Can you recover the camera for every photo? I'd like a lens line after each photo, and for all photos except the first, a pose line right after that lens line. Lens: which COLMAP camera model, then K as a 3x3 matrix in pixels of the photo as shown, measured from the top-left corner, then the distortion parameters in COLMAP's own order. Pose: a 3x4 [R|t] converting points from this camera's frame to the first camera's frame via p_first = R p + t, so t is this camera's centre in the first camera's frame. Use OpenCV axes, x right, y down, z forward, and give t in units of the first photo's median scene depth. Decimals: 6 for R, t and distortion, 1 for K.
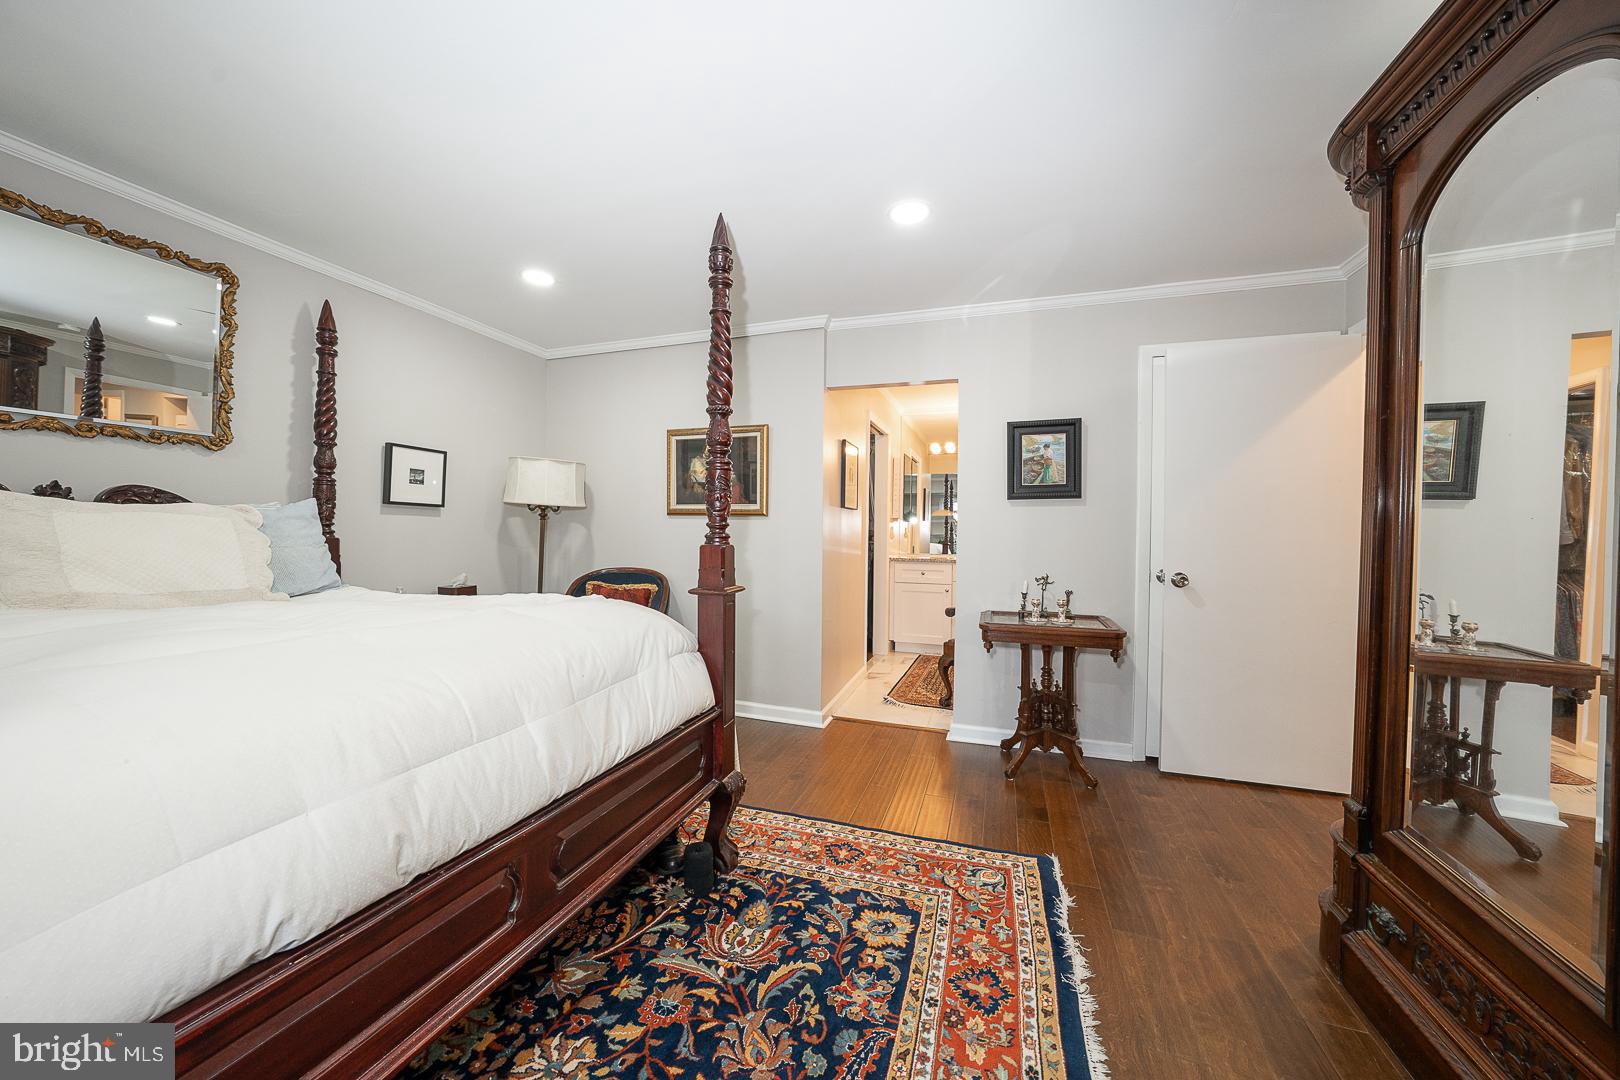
lens RADIAL K [[556.4, 0, 814.1], [0, 556.4, 534.7], [0, 0, 1]] dist [-0.016411, 0.001356]
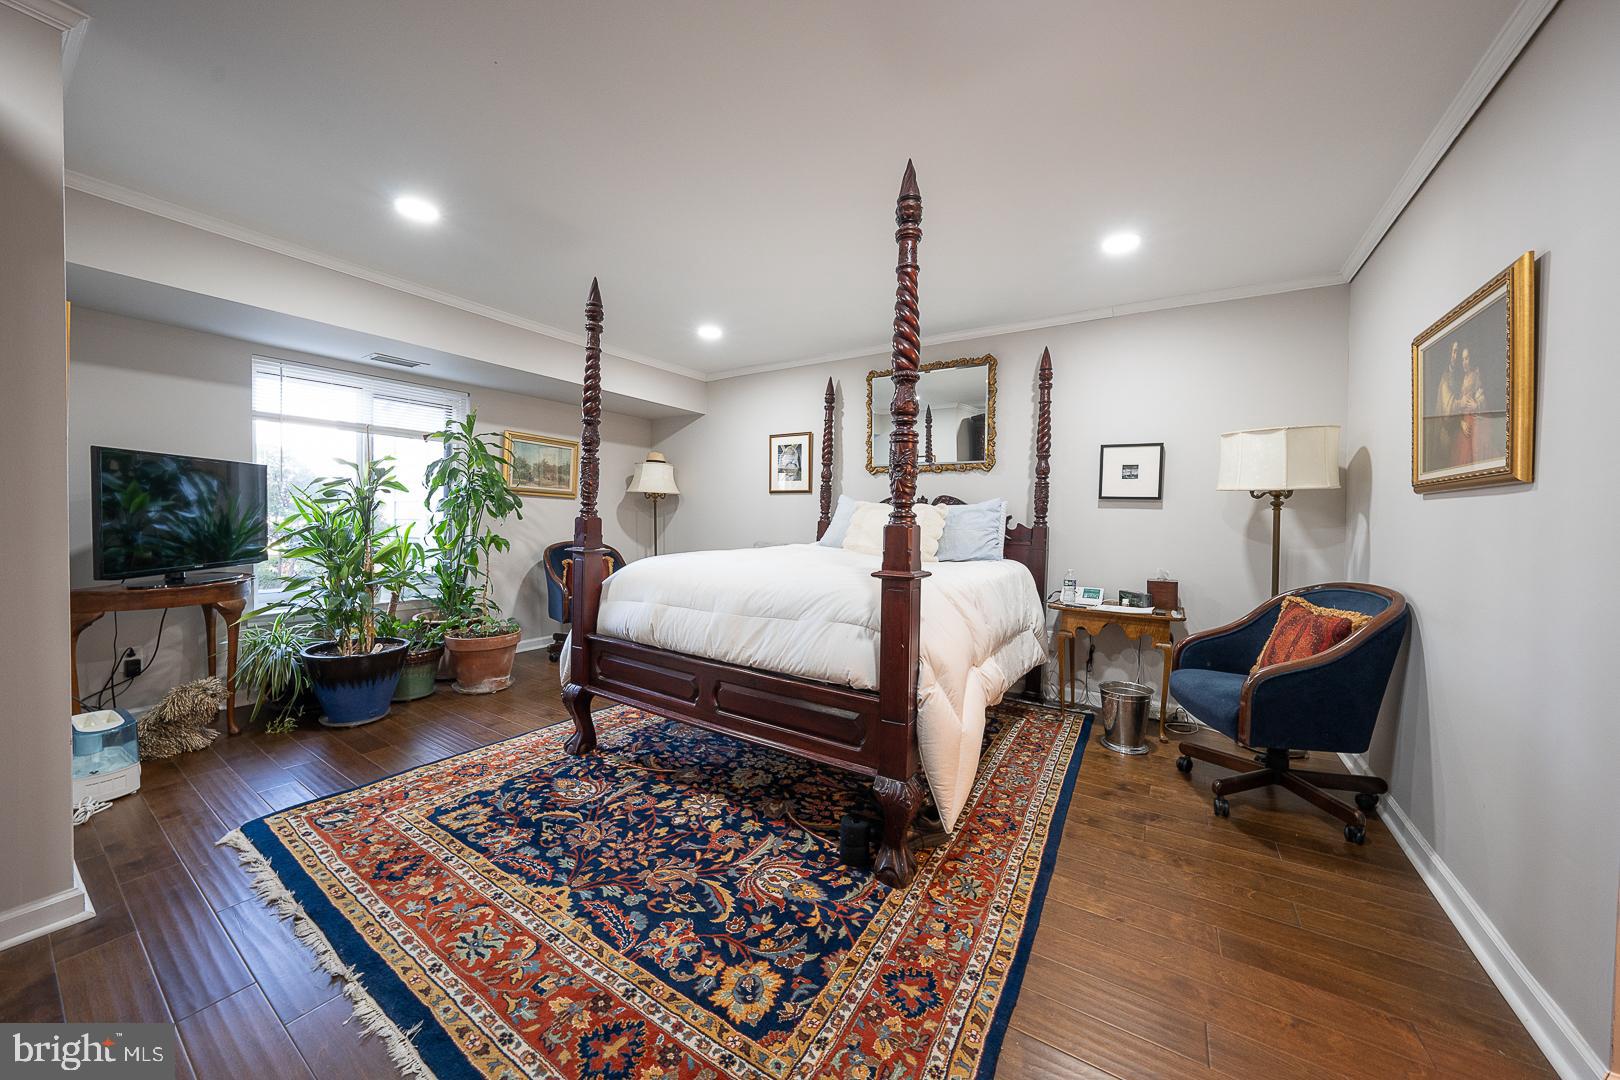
lens RADIAL K [[556.4, 0, 812.5], [0, 556.4, 535.9], [0, 0, 1]] dist [-0.016411, 0.001356]
pose [[-0.237139, 0.013151, -0.971387, 0.975524], [-0.024216, 0.999518, 0.019443, 0.025741], [0.971174, 0.028134, -0.236706, 1.396379]]
